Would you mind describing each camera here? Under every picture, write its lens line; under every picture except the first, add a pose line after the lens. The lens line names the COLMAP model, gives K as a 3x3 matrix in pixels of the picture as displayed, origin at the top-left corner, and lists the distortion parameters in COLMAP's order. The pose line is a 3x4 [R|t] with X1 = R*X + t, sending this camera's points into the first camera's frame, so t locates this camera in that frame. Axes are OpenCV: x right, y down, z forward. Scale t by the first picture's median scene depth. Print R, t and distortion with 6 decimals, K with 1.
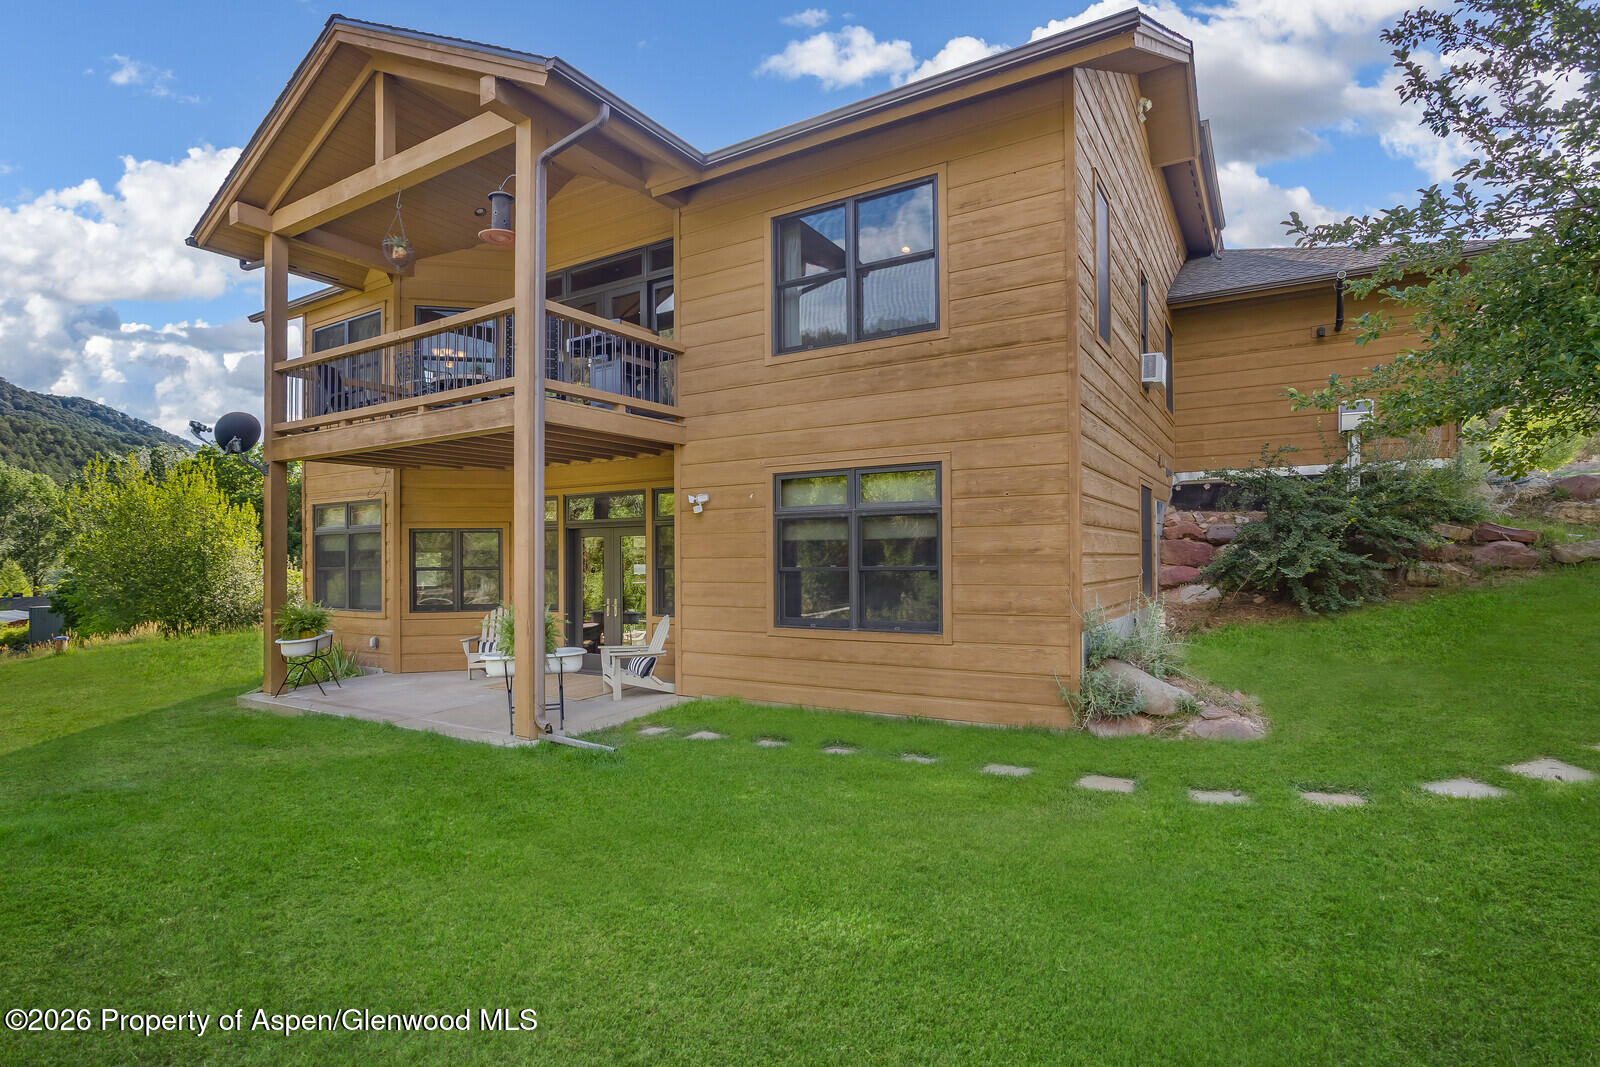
lens RADIAL K [[815.7, 0, 789.5], [0, 815.7, 542.4], [0, 0, 1]] dist [-0.003401, 0.000535]
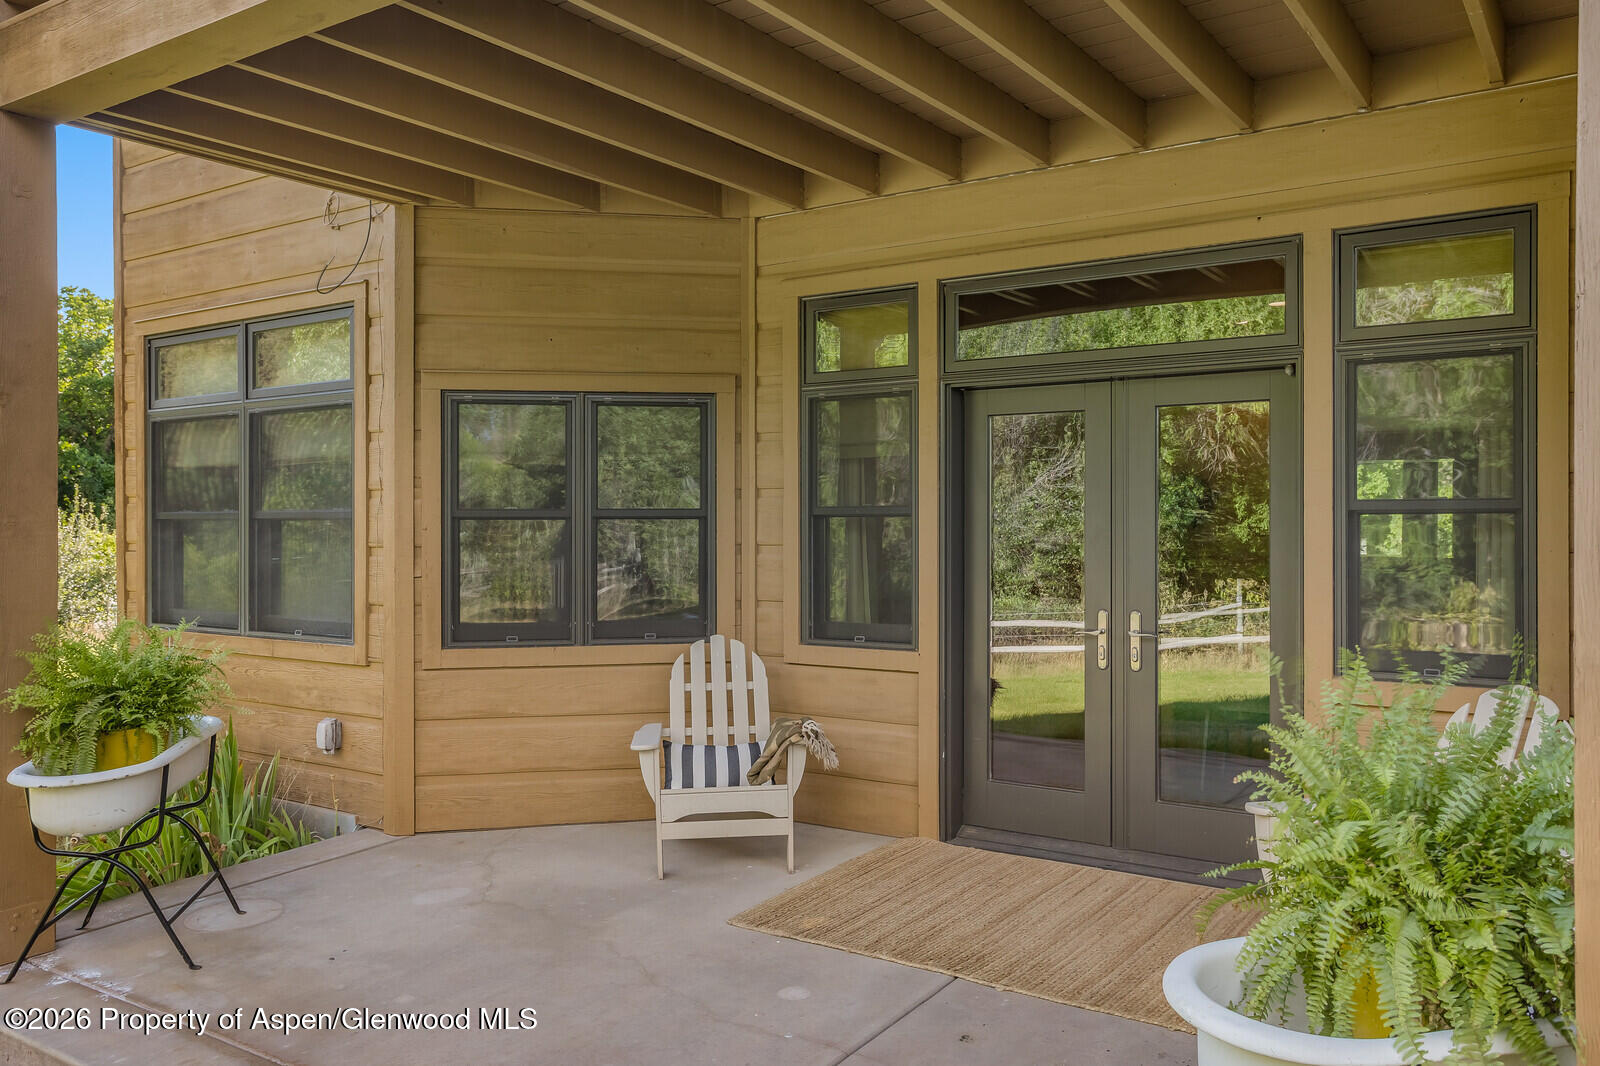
lens RADIAL K [[1235.2, 0, 804.7], [0, 1235.2, 521.7], [0, 0, 1]] dist [0.054532, -0.000535]
pose [[0.999202, 0.005272, -0.039601, -0.298924], [-0.004682, 0.999877, 0.014984, 0.027141], [0.039675, -0.014787, 0.999103, 0.504625]]
